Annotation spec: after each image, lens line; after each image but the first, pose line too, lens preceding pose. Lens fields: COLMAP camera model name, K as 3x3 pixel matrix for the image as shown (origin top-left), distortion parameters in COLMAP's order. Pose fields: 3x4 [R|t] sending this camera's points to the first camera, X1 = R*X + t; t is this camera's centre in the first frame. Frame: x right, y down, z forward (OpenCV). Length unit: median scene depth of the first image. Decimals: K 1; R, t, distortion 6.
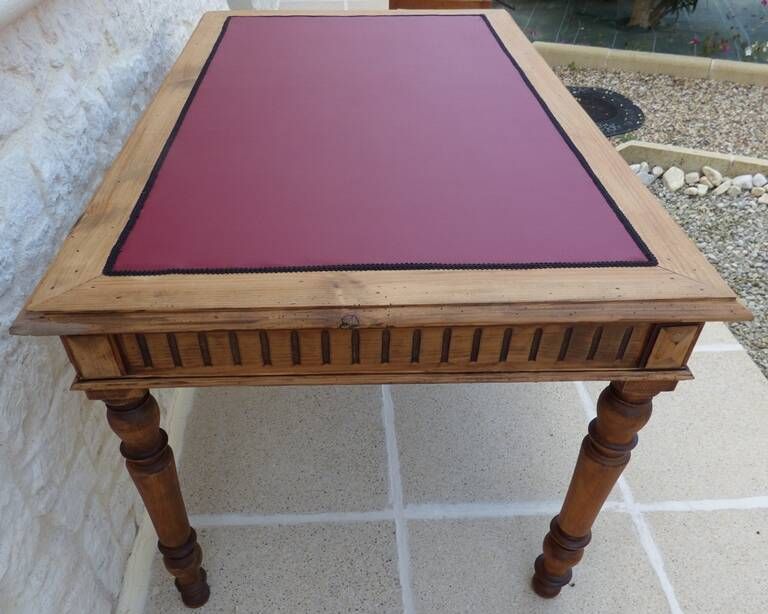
lens RADIAL K [[607.2, 0, 363.5], [0, 607.2, 374.2], [0, 0, 1]] dist [0.001393, -0.011025]
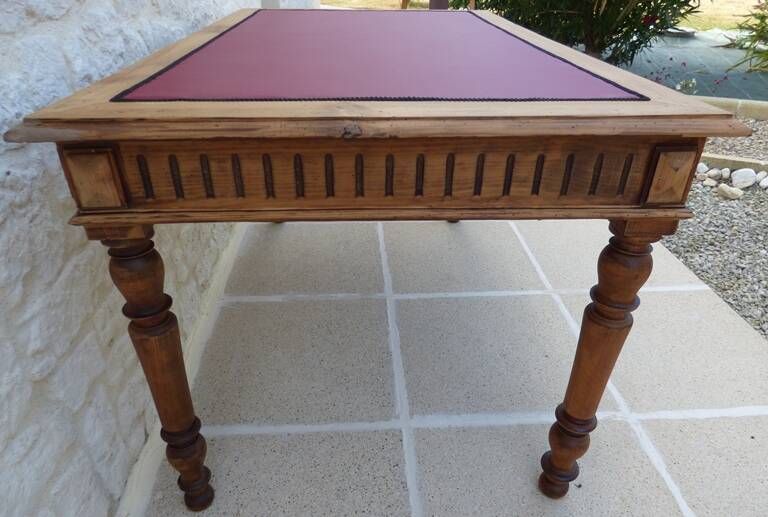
lens RADIAL K [[508.9, 0, 383.9], [0, 508.9, 287.7], [0, 0, 1]] dist [-0.005852, -0.000406]
pose [[0.999815, -0.001843, 0.019152, 0.007446], [0.005150, 0.984717, -0.174089, 0.191514], [-0.018538, 0.174155, 0.984544, 0.140272]]
